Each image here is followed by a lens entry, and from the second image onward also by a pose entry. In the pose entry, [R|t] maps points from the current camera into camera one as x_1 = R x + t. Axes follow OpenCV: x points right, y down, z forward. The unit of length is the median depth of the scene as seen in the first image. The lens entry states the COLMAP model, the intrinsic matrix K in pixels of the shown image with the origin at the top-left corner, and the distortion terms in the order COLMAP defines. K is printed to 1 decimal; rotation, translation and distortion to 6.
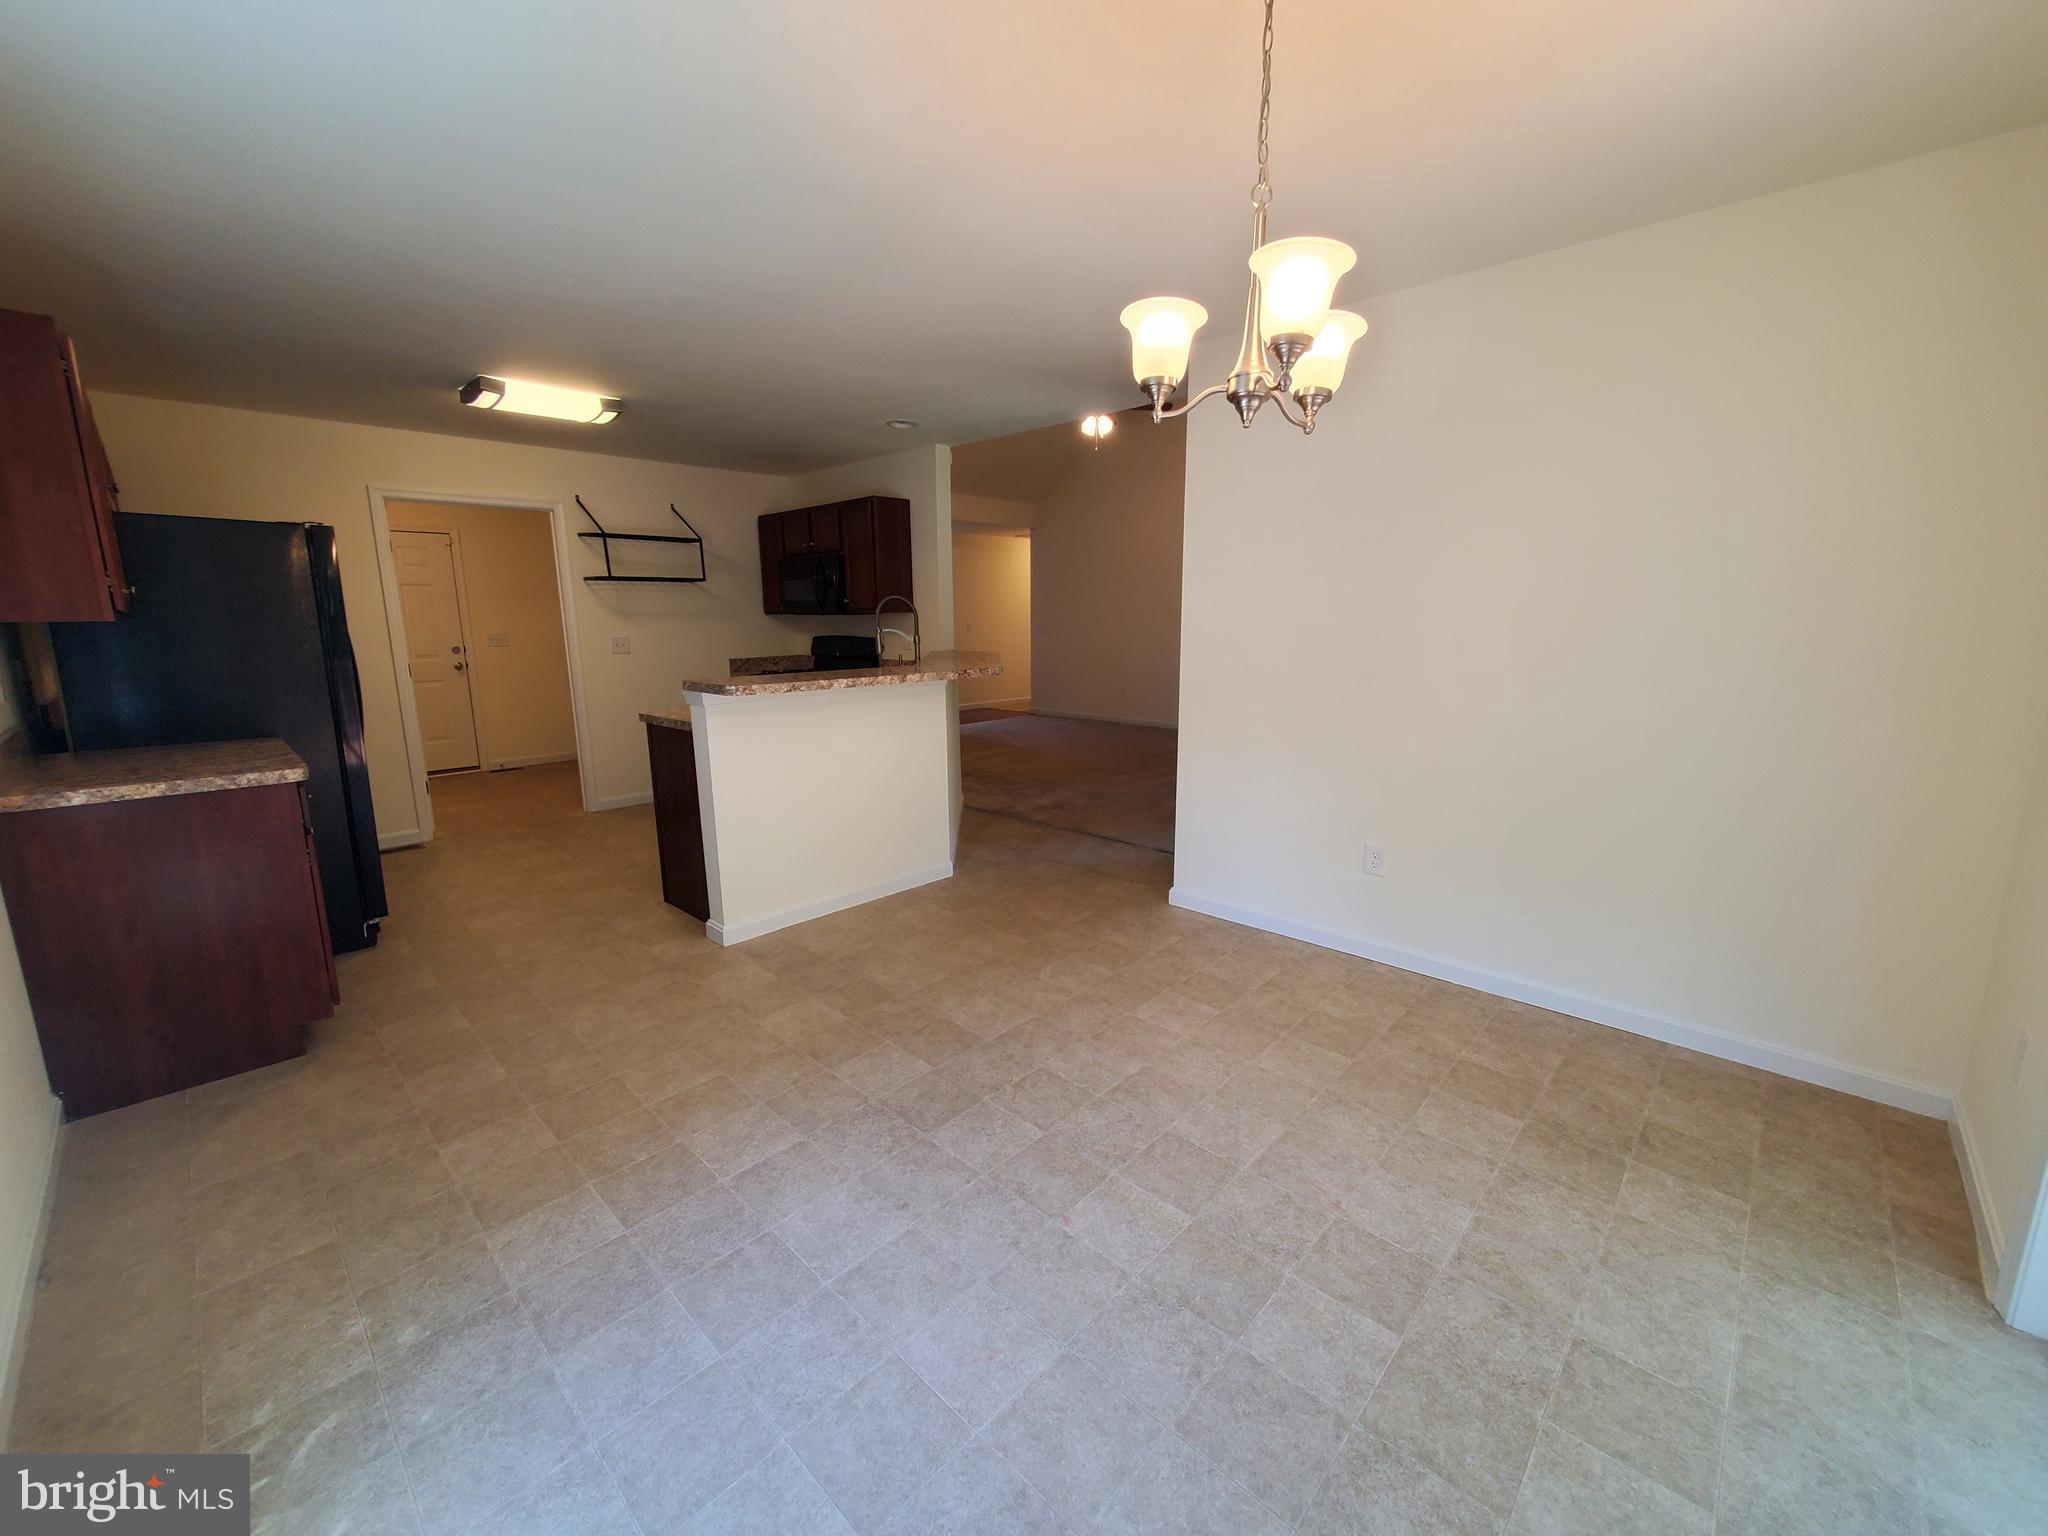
lens RADIAL K [[810.9, 0, 1013.5], [0, 810.9, 768.5], [0, 0, 1]] dist [-0.001066, -0.000811]
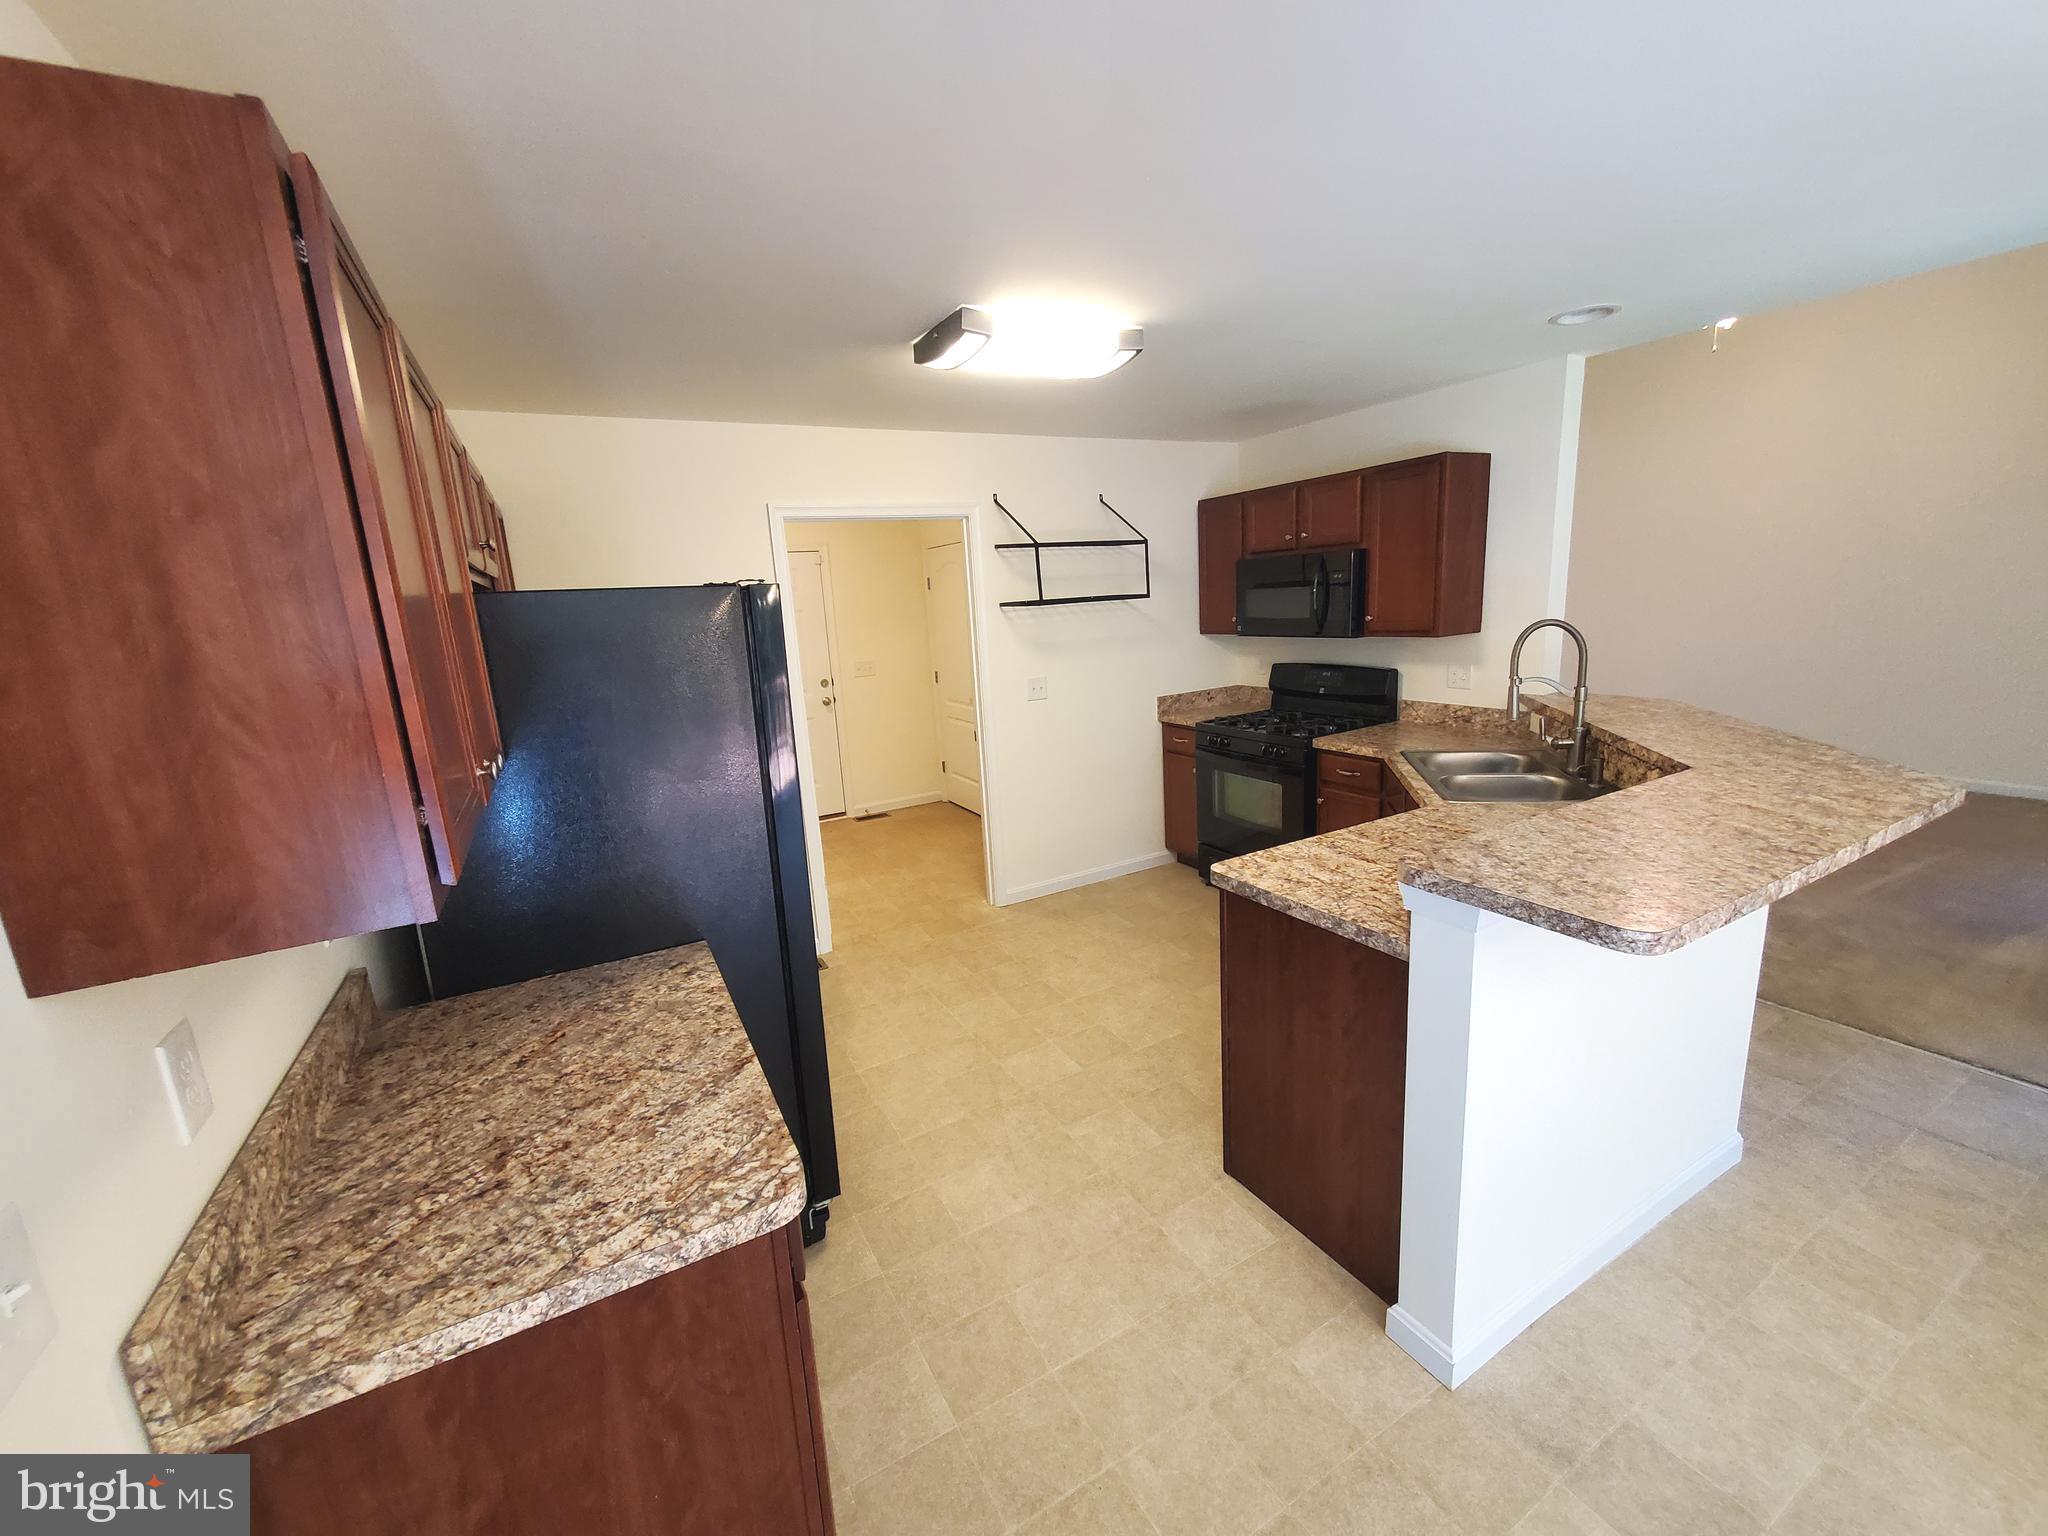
lens RADIAL K [[809.5, 0, 1010.0], [0, 809.5, 762.5], [0, 0, 1]] dist [0.001550, -0.003315]
pose [[0.952714, 0.014004, -0.303545, -0.295377], [-0.006490, 0.999647, 0.025750, -0.108670], [0.303799, -0.022563, 0.952469, 0.288667]]
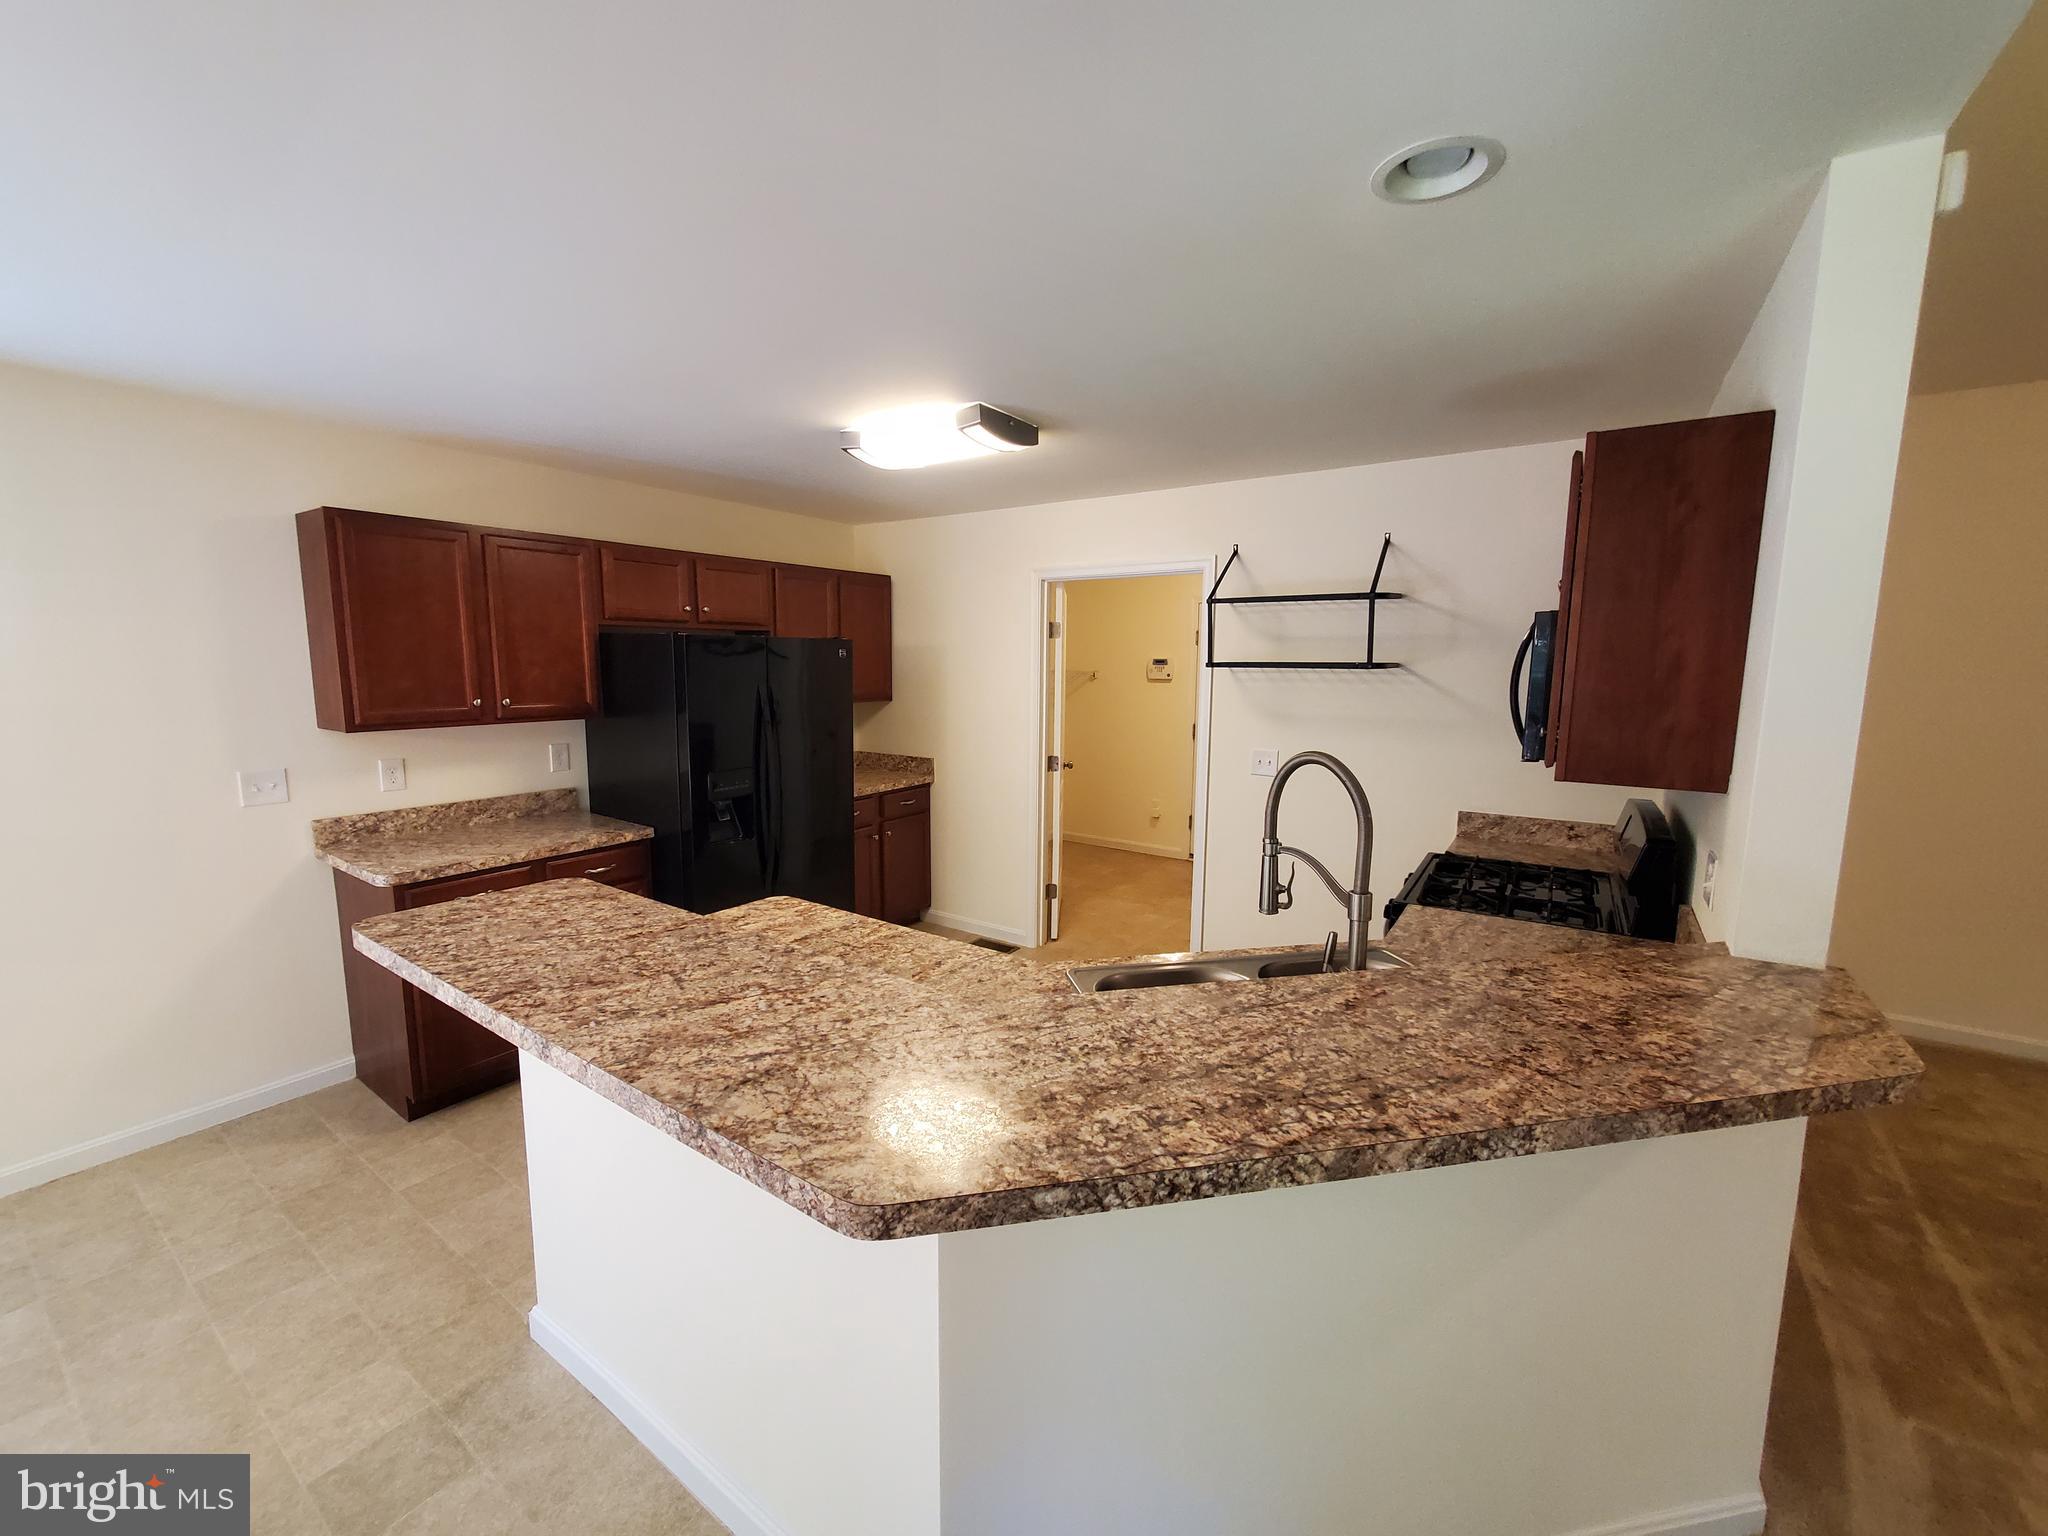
lens RADIAL K [[810.9, 0, 1013.5], [0, 810.9, 768.5], [0, 0, 1]] dist [-0.001066, -0.000811]
pose [[0.161202, 0.144358, -0.976307, 0.127039], [-0.194927, 0.974414, 0.111893, -0.191962], [0.967480, 0.172271, 0.185217, 0.727350]]
